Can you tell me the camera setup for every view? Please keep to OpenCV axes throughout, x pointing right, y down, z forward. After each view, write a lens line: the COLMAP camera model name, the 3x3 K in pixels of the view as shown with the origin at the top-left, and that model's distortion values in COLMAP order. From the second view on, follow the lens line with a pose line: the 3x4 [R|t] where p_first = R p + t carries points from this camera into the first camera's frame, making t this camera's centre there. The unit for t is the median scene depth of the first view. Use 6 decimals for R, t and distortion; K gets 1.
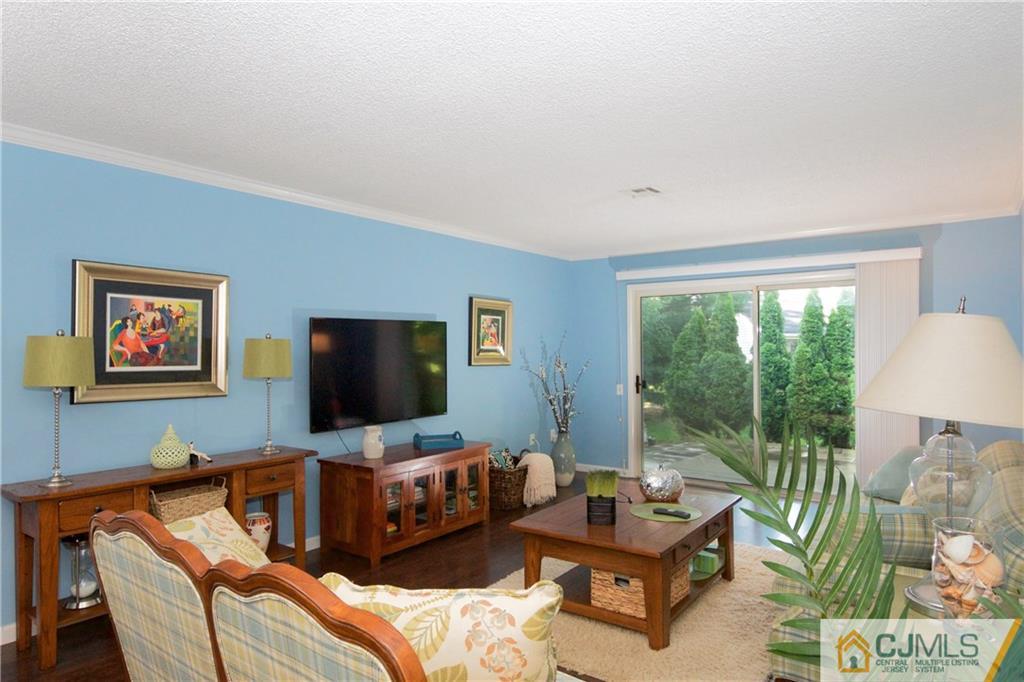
lens RADIAL K [[623.9, 0, 511.6], [0, 623.9, 339.7], [0, 0, 1]] dist [0.002984, 0.000122]
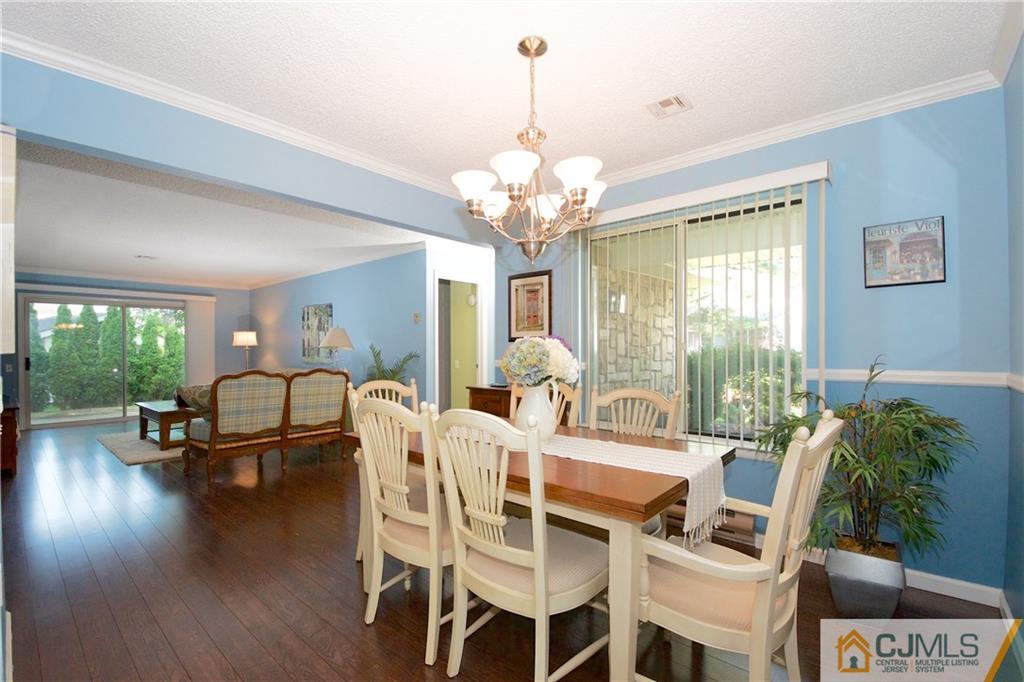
lens RADIAL K [[463.0, 0, 516.8], [0, 463.0, 345.6], [0, 0, 1]] dist [-0.004504, -0.001438]
pose [[0.102496, 0.019180, 0.994548, -0.938307], [-0.011669, 0.999768, -0.018078, 0.051151], [-0.994665, -0.009752, 0.102696, -0.298039]]
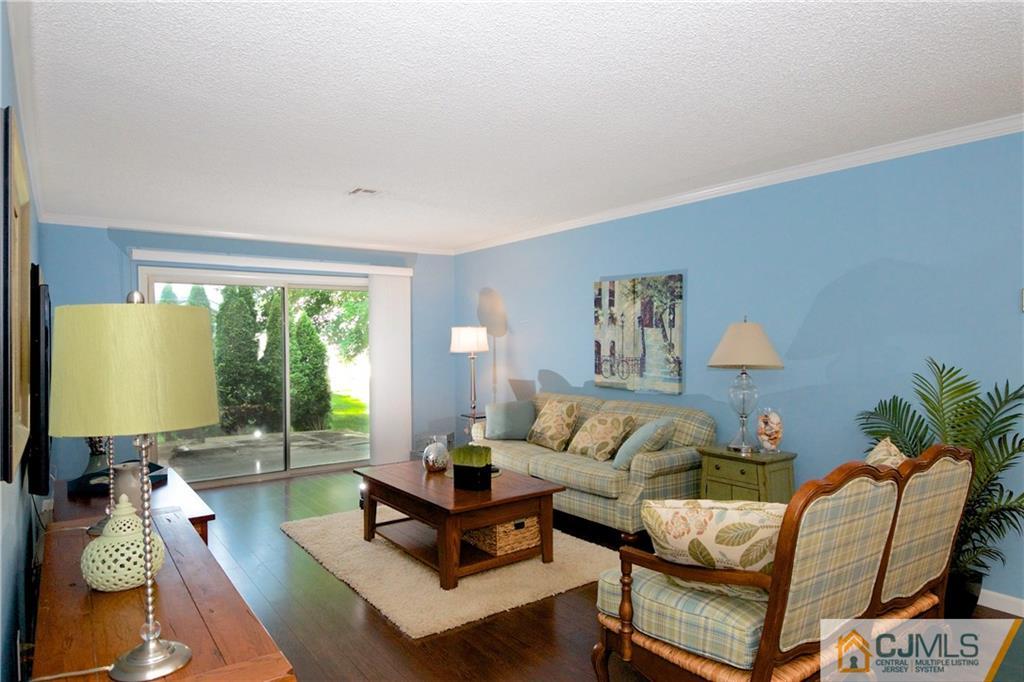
lens RADIAL K [[623.9, 0, 511.2], [0, 623.9, 339.1], [0, 0, 1]] dist [0.002984, 0.000122]
pose [[0.305251, 0.001757, 0.952270, -0.585574], [-0.005699, 0.999984, -0.000018, 0.007363], [-0.952255, -0.005421, 0.305256, 0.363506]]
